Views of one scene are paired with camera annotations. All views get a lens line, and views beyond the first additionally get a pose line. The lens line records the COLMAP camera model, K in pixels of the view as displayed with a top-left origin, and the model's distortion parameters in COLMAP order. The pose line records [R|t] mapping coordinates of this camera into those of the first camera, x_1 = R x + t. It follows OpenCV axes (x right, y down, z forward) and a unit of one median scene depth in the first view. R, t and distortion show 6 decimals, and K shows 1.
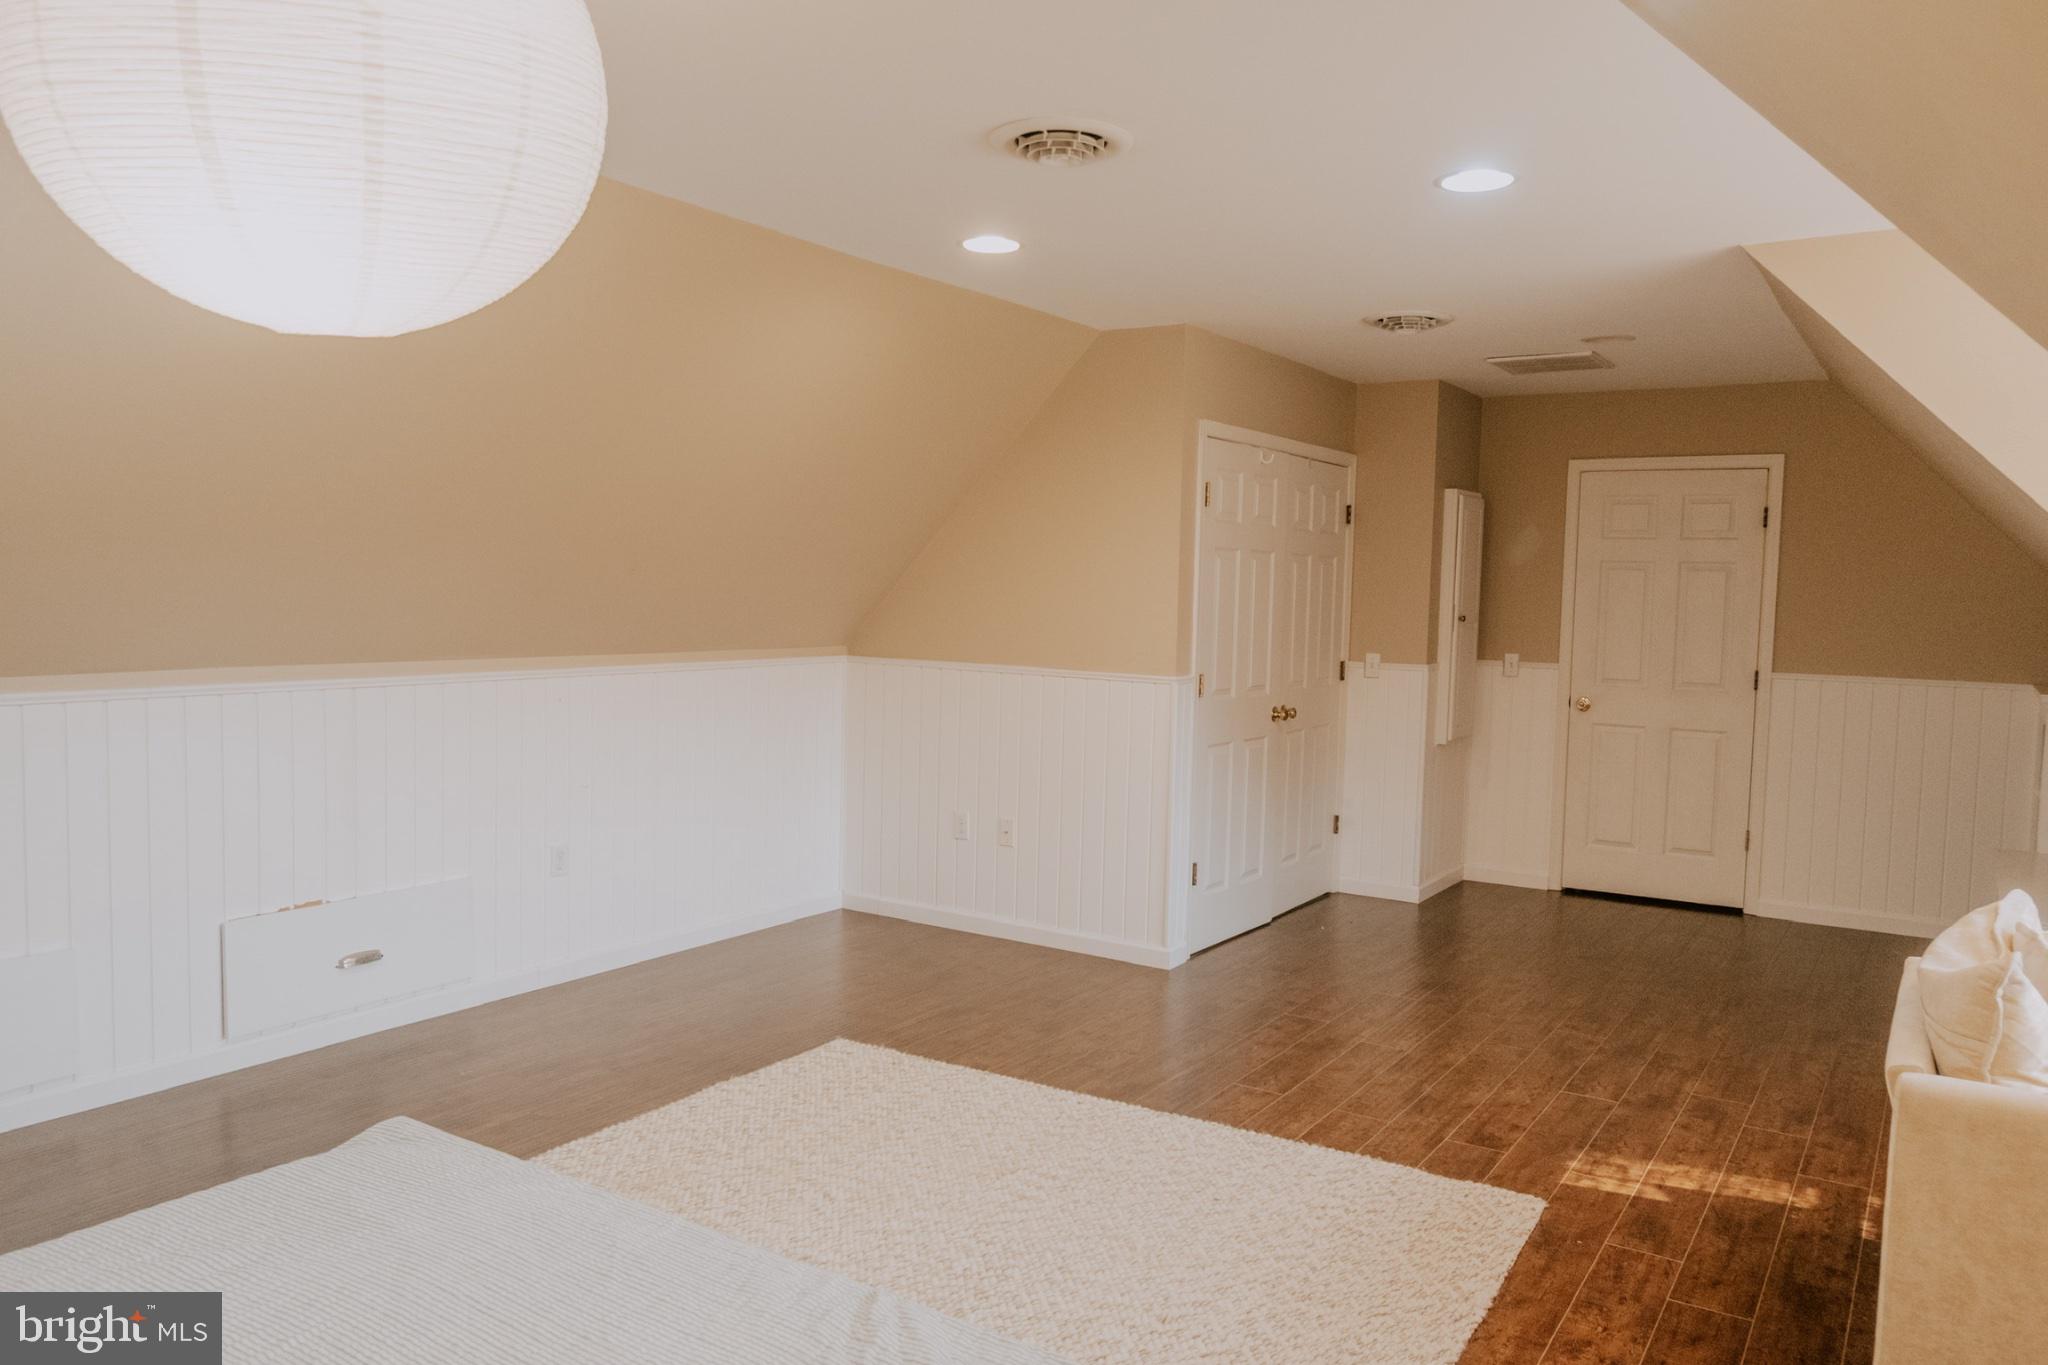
lens RADIAL K [[1447.0, 0, 1025.5], [0, 1447.0, 682.5], [0, 0, 1]] dist [-0.004323, -0.006759]
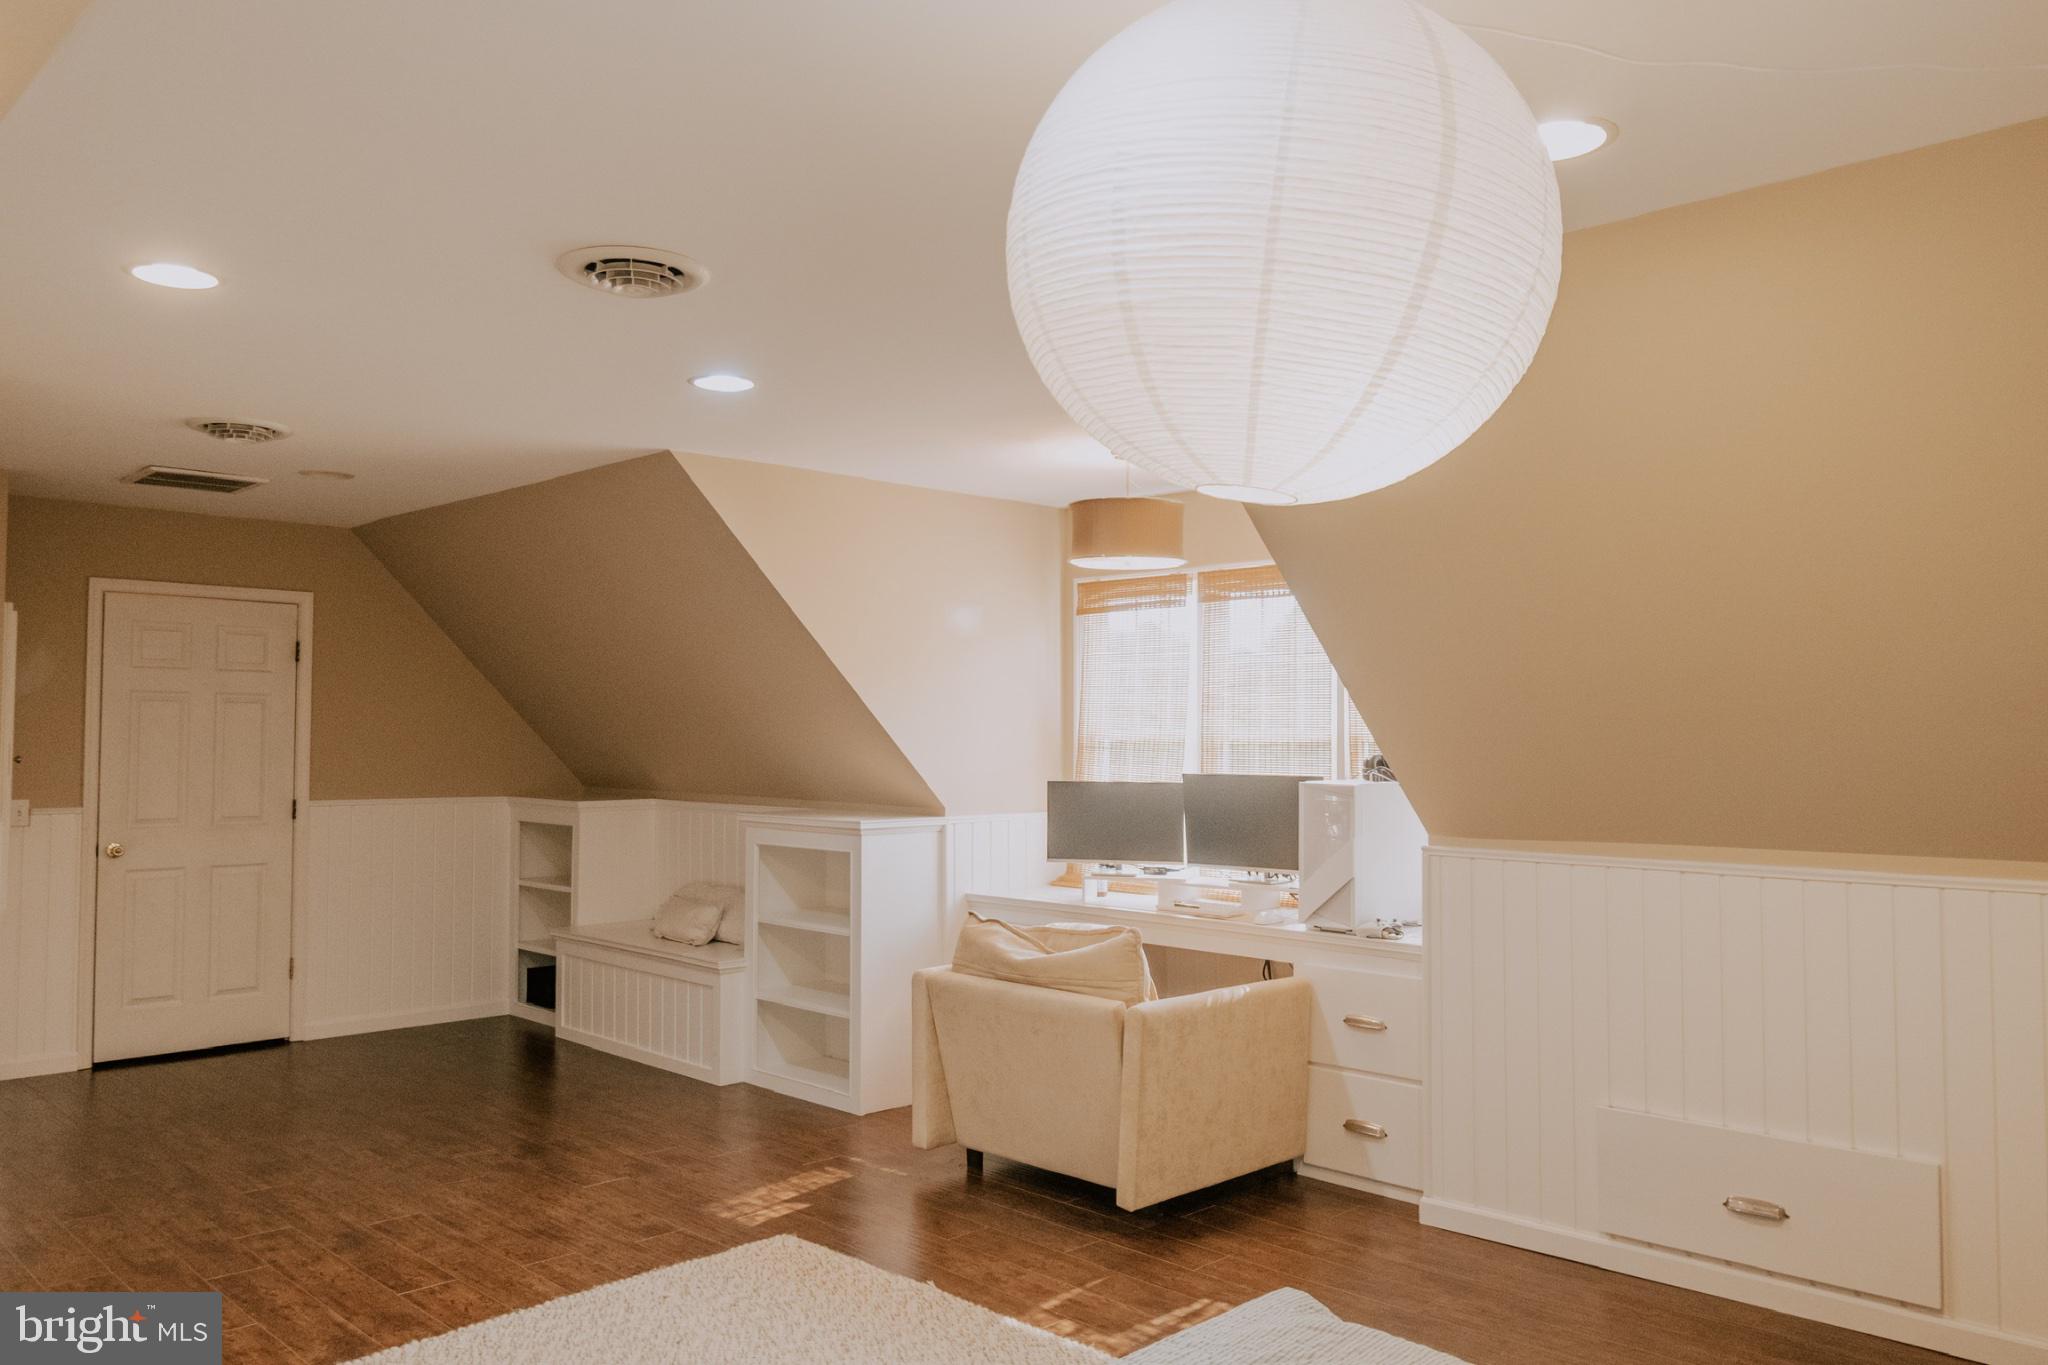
lens RADIAL K [[1517.0, 0, 1024.1], [0, 1517.0, 680.7], [0, 0, 1]] dist [-0.004138, -0.003140]
pose [[0.212864, 0.014374, 0.976976, -0.440905], [0.065010, 0.997468, -0.028840, -0.028213], [-0.974917, 0.069652, 0.211390, 0.264117]]
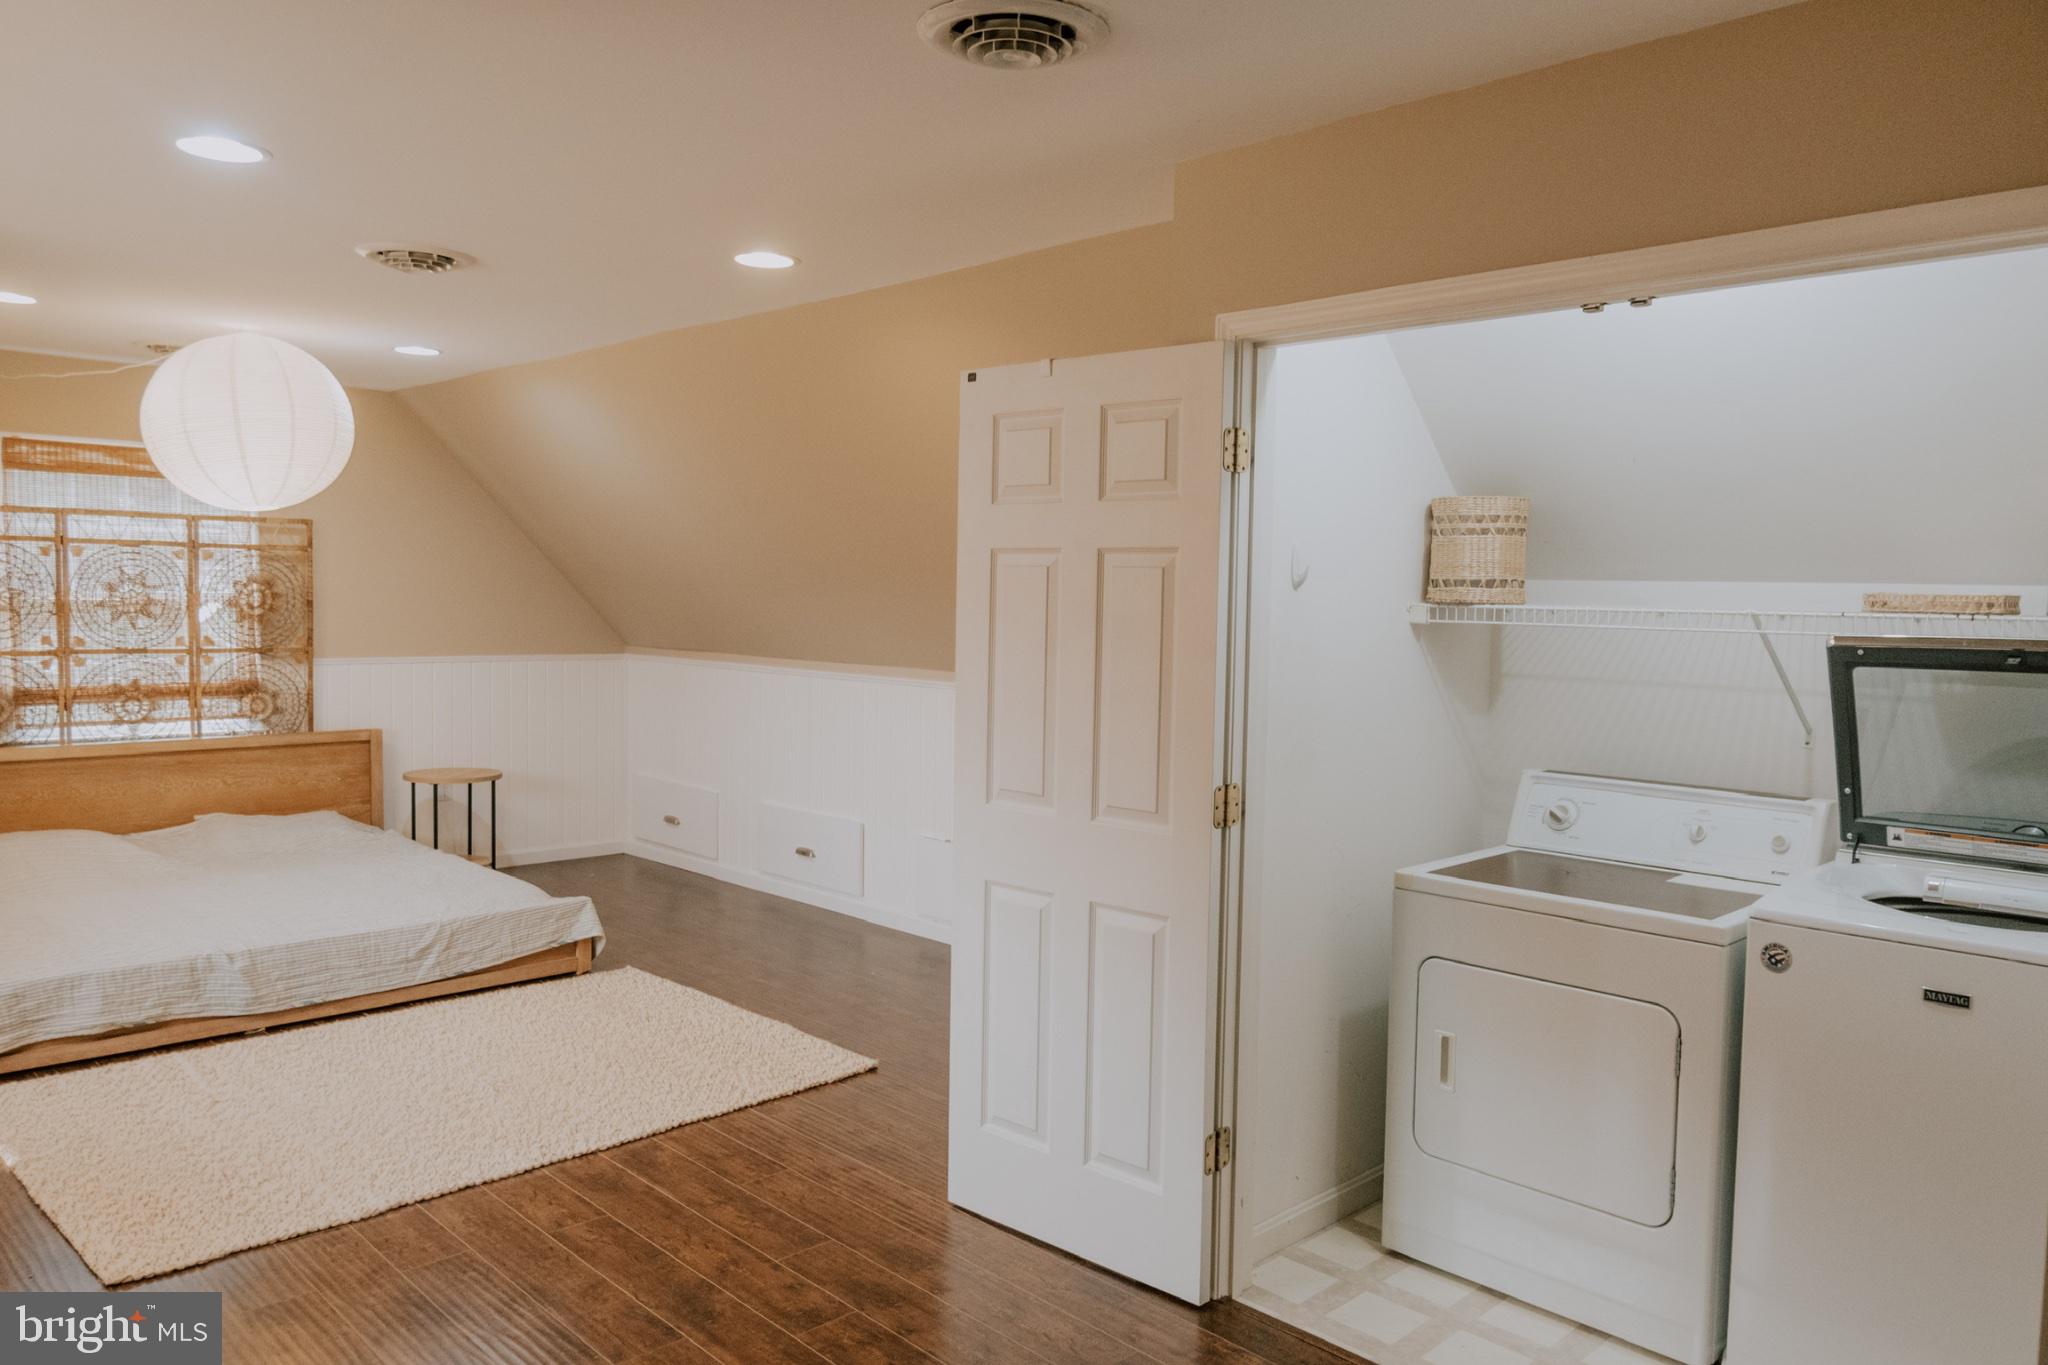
lens RADIAL K [[1447.0, 0, 1025.5], [0, 1447.0, 682.5], [0, 0, 1]] dist [-0.004323, -0.006759]
pose [[-0.219287, 0.036052, -0.974994, 0.568841], [-0.090172, 0.994291, 0.057046, -0.058096], [0.971485, 0.100426, -0.214784, 0.890005]]
